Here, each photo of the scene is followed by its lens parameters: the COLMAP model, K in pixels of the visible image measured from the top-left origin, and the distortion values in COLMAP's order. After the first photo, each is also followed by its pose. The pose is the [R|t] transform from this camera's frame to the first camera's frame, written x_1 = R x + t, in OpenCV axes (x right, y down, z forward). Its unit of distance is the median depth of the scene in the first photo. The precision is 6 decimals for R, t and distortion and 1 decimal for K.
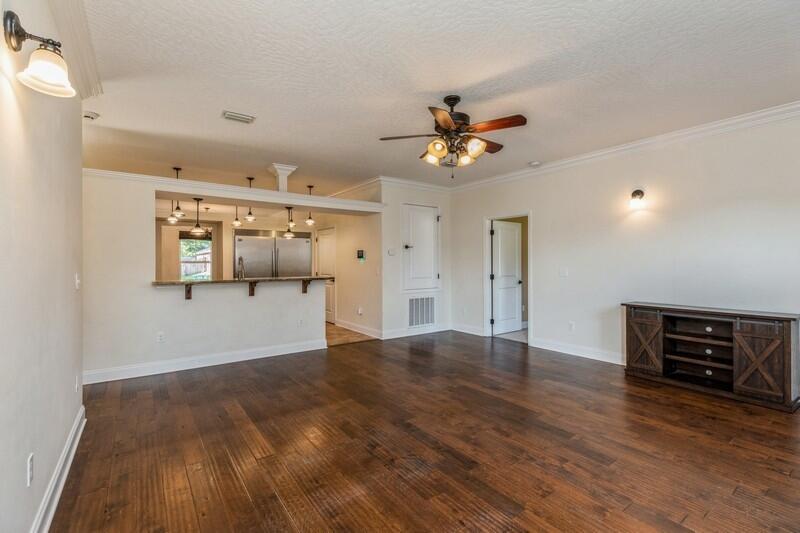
lens RADIAL K [[358.3, 0, 395.8], [0, 358.3, 261.6], [0, 0, 1]] dist [0.006509, -0.003574]
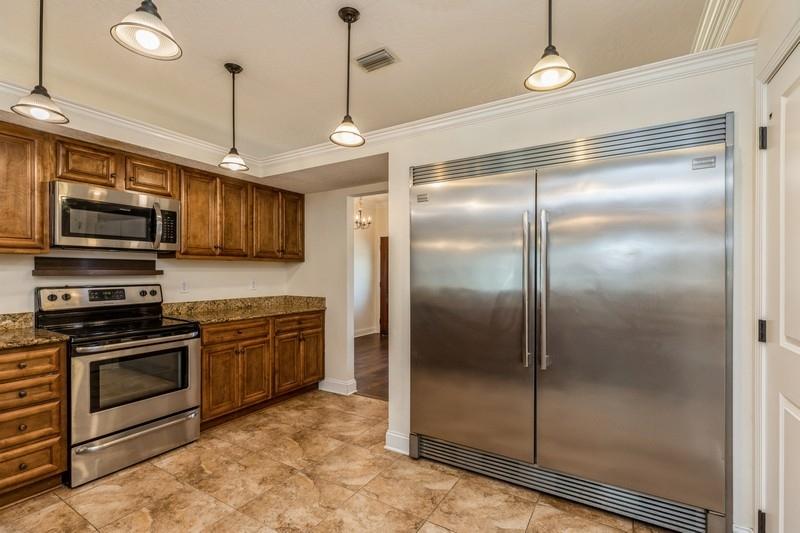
lens RADIAL K [[358.3, 0, 406.0], [0, 358.3, 274.6], [0, 0, 1]] dist [0.006509, -0.003574]
pose [[0.396620, 0.006355, -0.917961, -0.170286], [0.002229, 0.999966, 0.007886, 0.007803], [0.917980, -0.005174, 0.396592, 1.026373]]
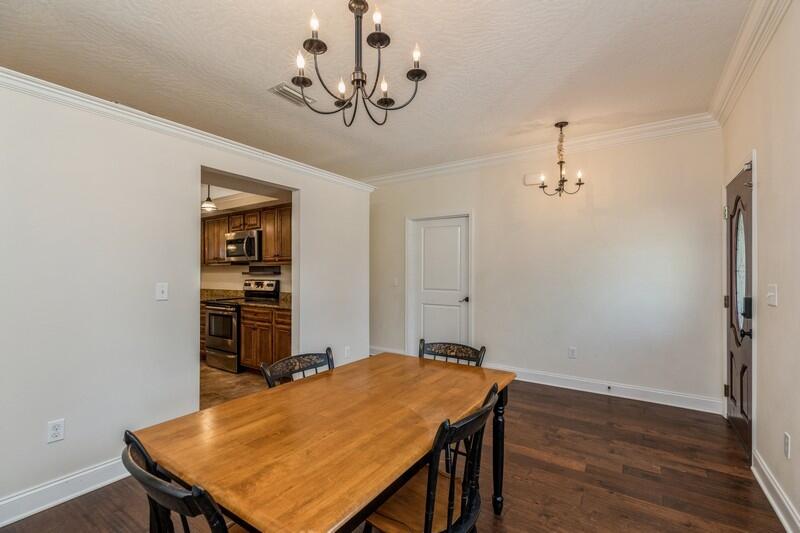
lens RADIAL K [[358.3, 0, 393.2], [0, 358.3, 268.6], [0, 0, 1]] dist [0.006509, -0.003574]
pose [[-0.941213, -0.005284, -0.337772, -0.728607], [0.000756, 0.999842, -0.017748, 0.012685], [0.337812, -0.016960, -0.941061, 1.767820]]
